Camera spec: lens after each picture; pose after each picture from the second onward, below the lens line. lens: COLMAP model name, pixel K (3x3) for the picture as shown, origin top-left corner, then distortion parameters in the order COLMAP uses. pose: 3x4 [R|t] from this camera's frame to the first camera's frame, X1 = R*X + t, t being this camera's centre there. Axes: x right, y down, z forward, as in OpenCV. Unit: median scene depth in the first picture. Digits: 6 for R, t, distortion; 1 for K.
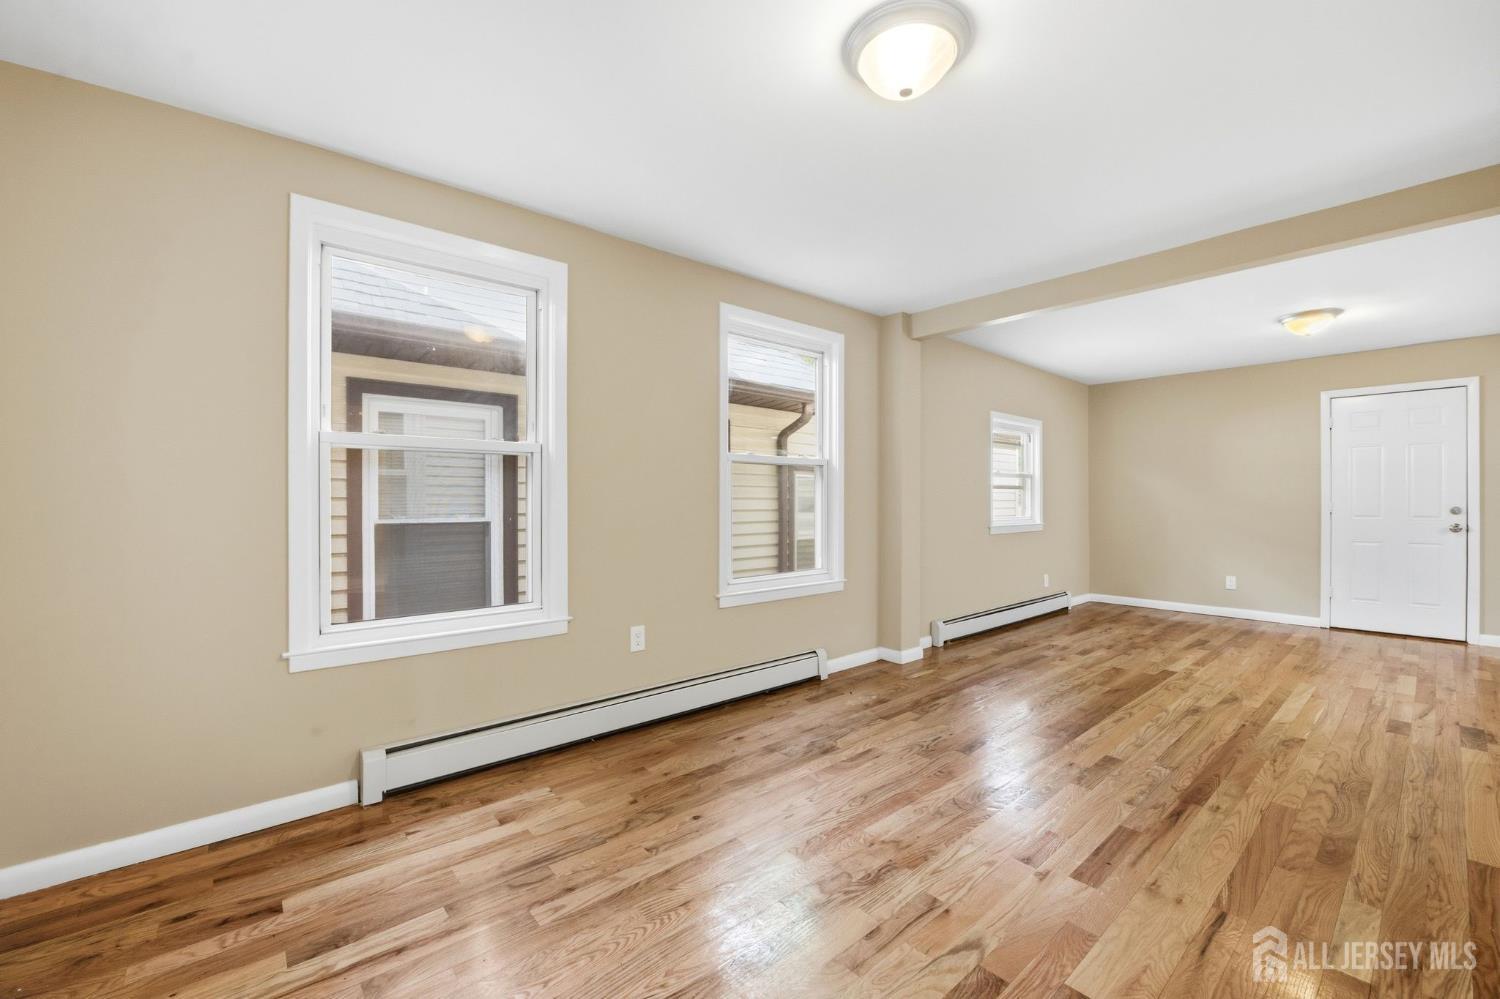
lens RADIAL K [[618.4, 0, 765.6], [0, 618.4, 500.9], [0, 0, 1]] dist [-0.020575, 0.000086]
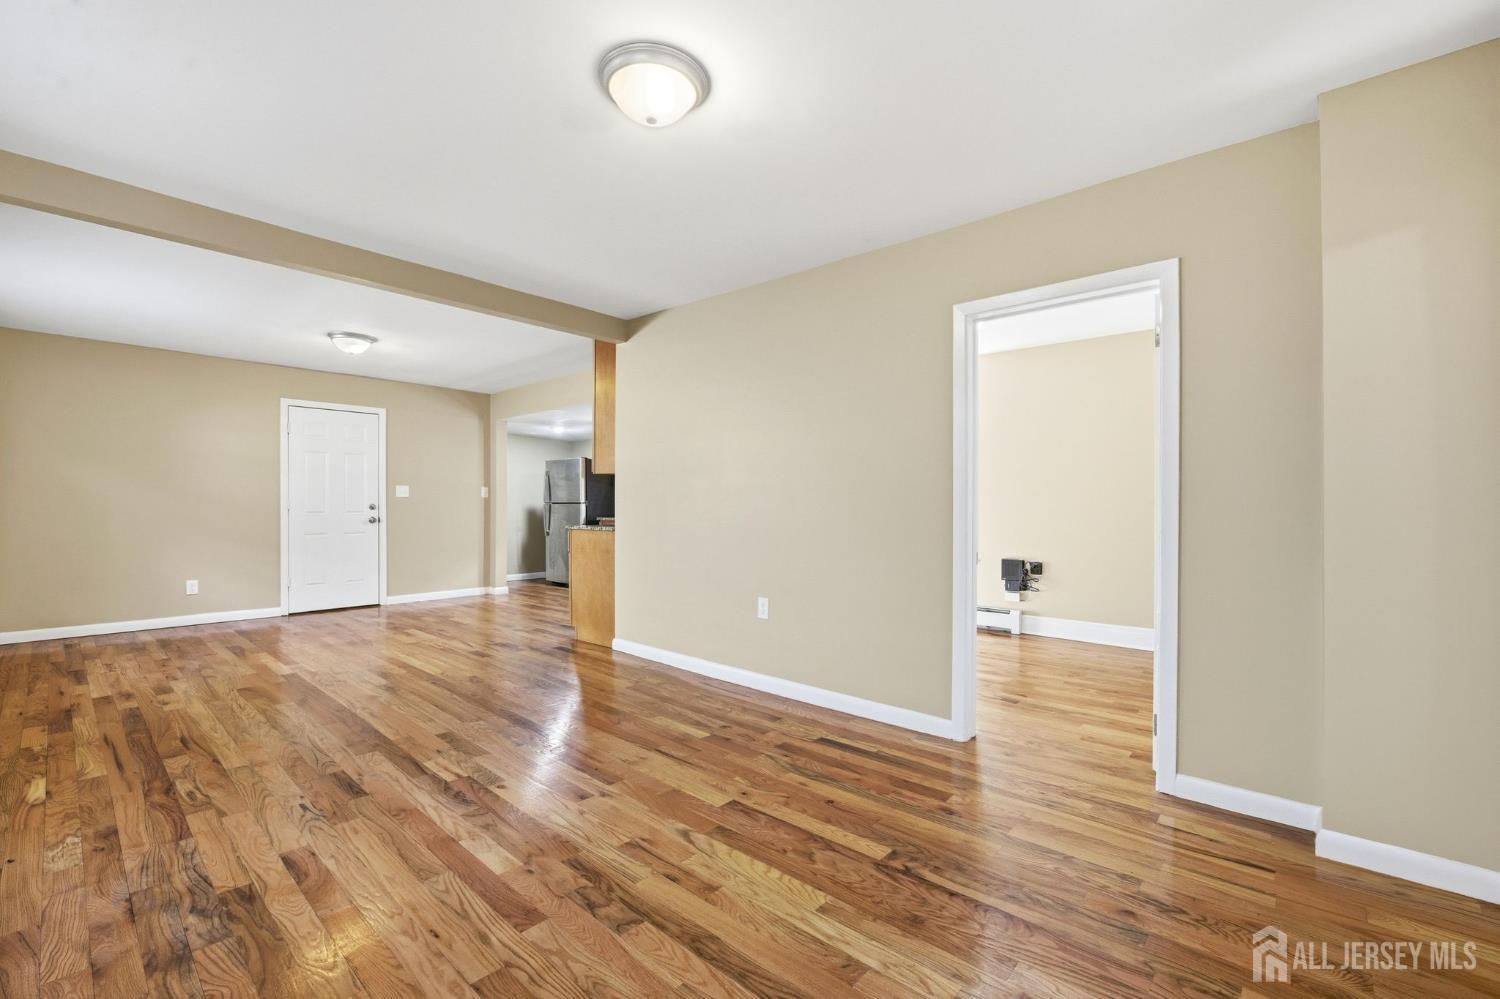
lens RADIAL K [[618.4, 0, 765.6], [0, 618.4, 500.9], [0, 0, 1]] dist [-0.020575, 0.000086]
pose [[-0.131749, 0.007150, 0.991257, -0.441188], [0.000267, 0.999974, -0.007177, 0.018678], [-0.991283, -0.000681, -0.131748, 0.458211]]
